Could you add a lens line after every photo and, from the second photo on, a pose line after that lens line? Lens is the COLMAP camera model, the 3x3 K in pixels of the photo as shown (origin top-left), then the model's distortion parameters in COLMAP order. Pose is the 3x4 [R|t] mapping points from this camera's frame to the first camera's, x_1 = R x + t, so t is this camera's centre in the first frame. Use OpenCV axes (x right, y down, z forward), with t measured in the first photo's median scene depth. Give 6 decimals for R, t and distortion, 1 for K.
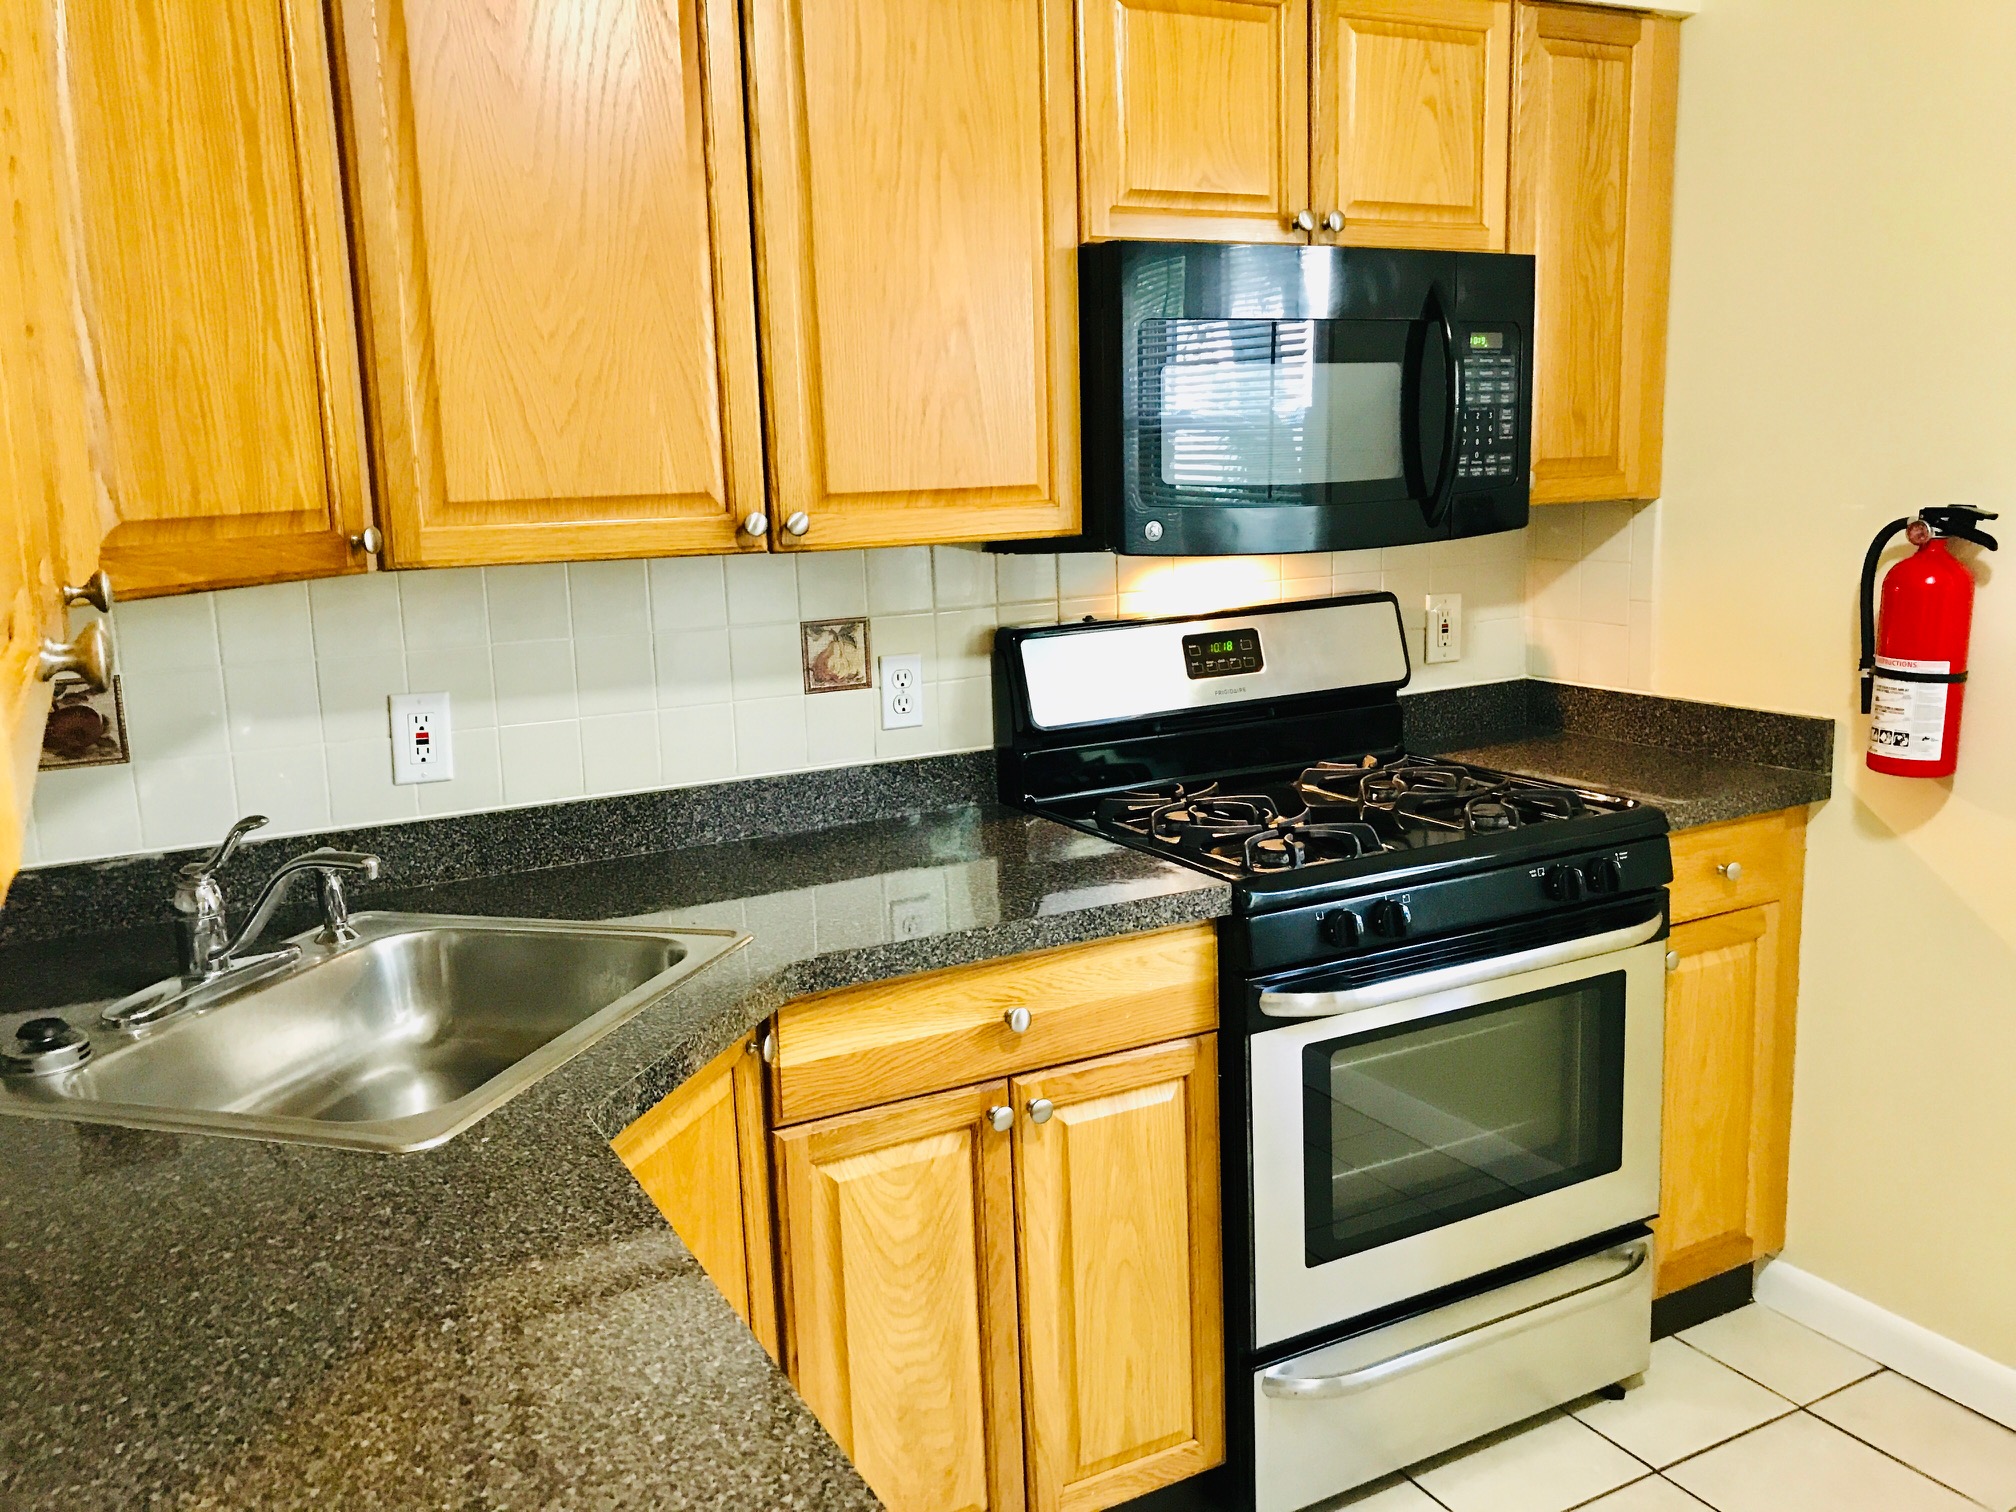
lens RADIAL K [[1650.8, 0, 1004.7], [0, 1650.8, 754.9], [0, 0, 1]] dist [0.021098, -0.063865]
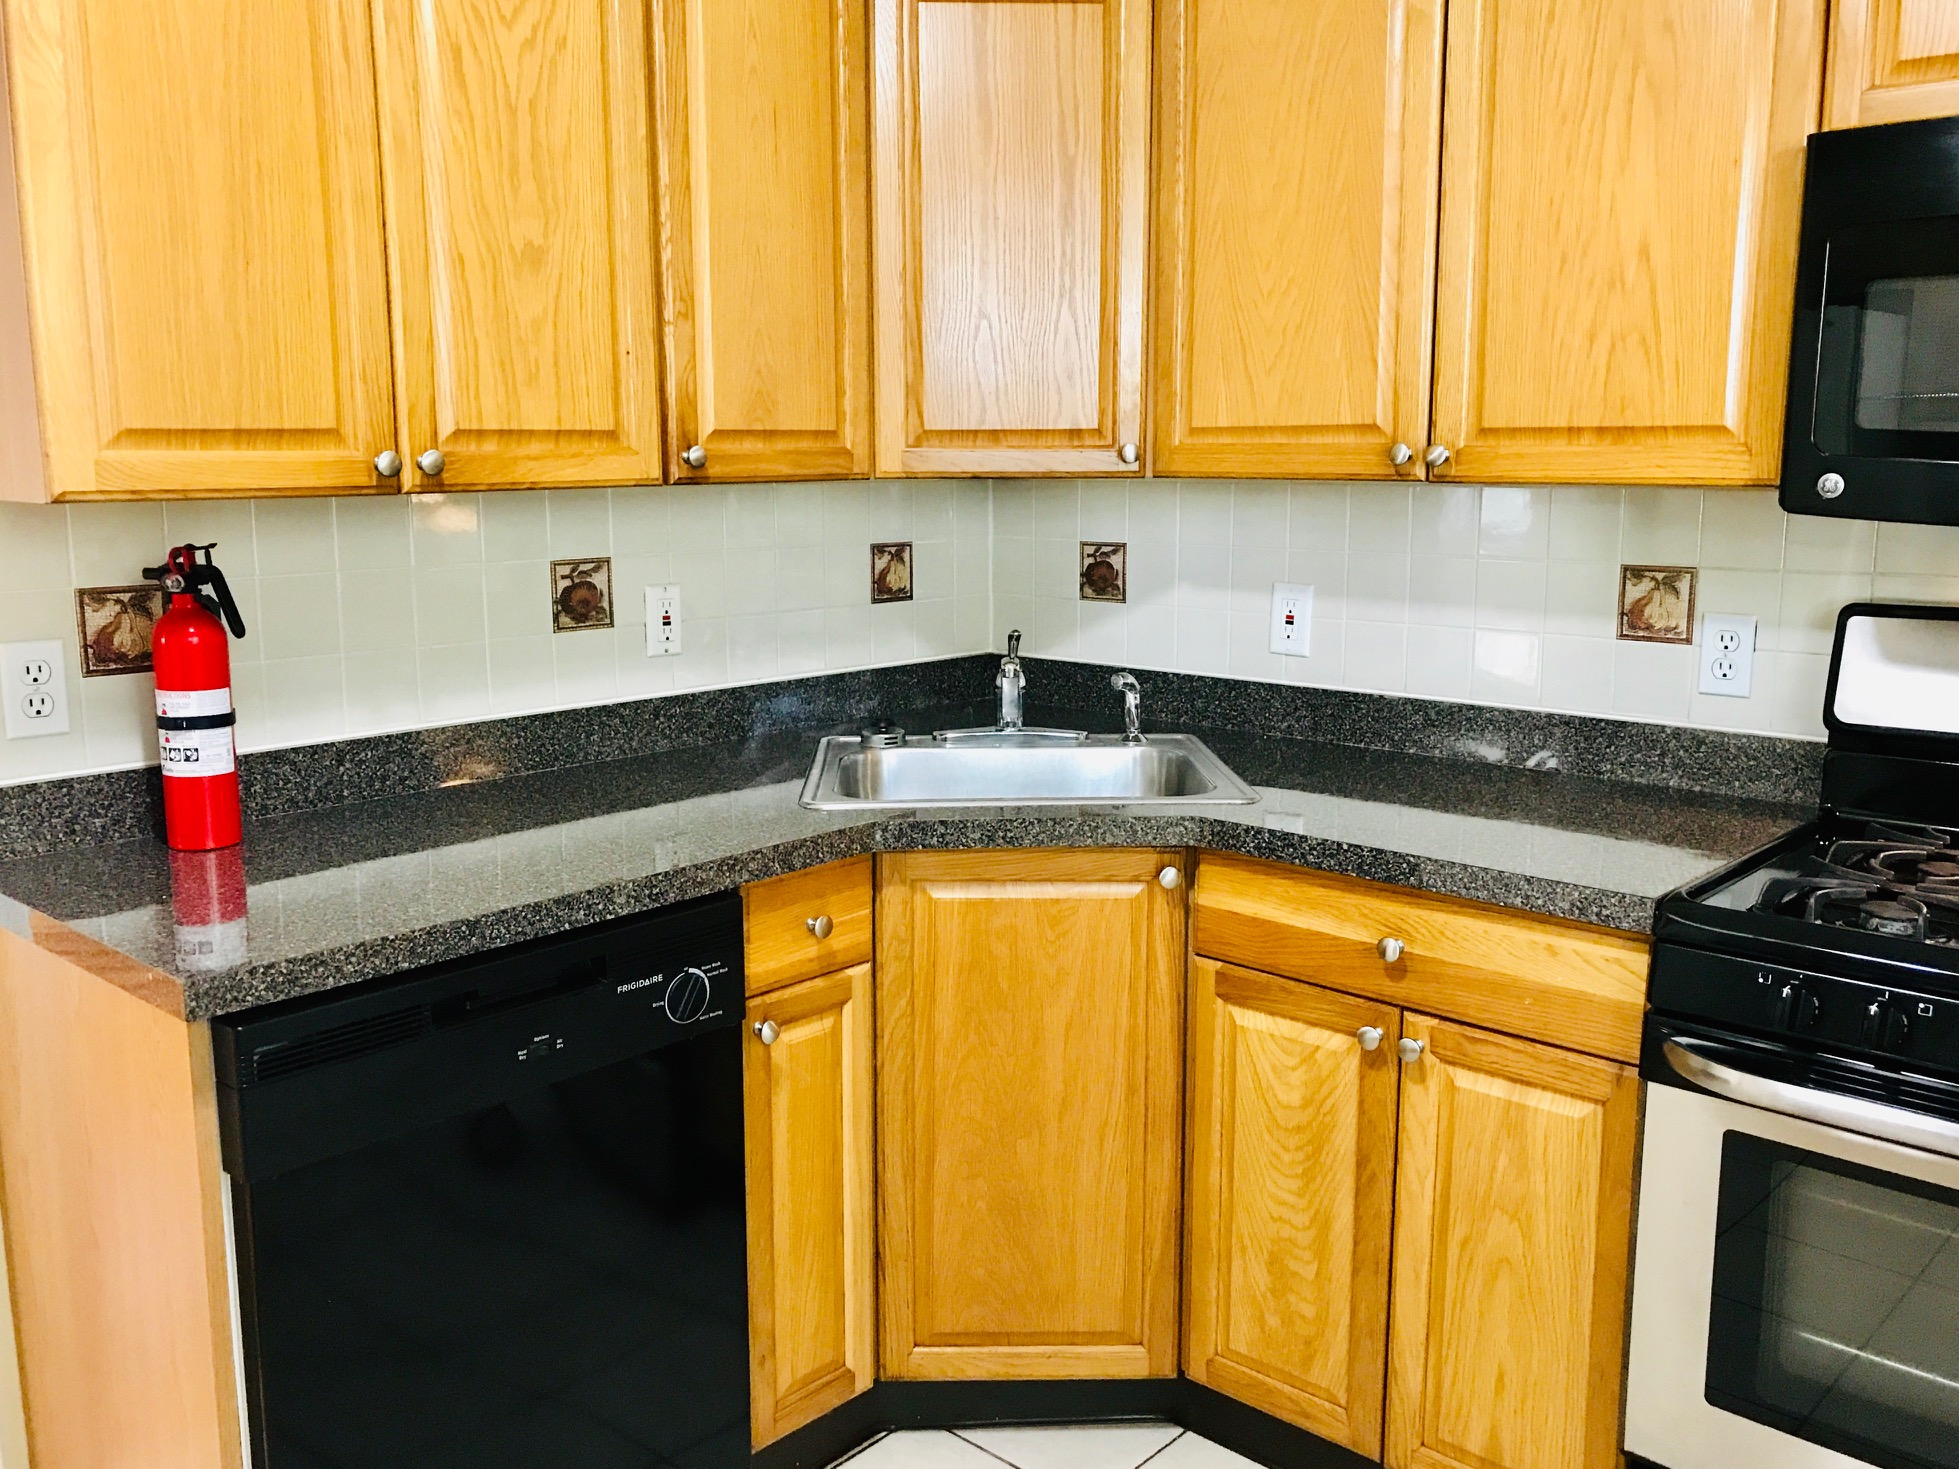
lens RADIAL K [[1604.1, 0, 882.7], [0, 1604.1, 726.7], [0, 0, 1]] dist [0.021098, -0.063865]
pose [[0.313760, 0.194103, -0.929451, 0.736019], [-0.173398, 0.974134, 0.144900, -0.056514], [0.933535, 0.115701, 0.339302, 0.326332]]
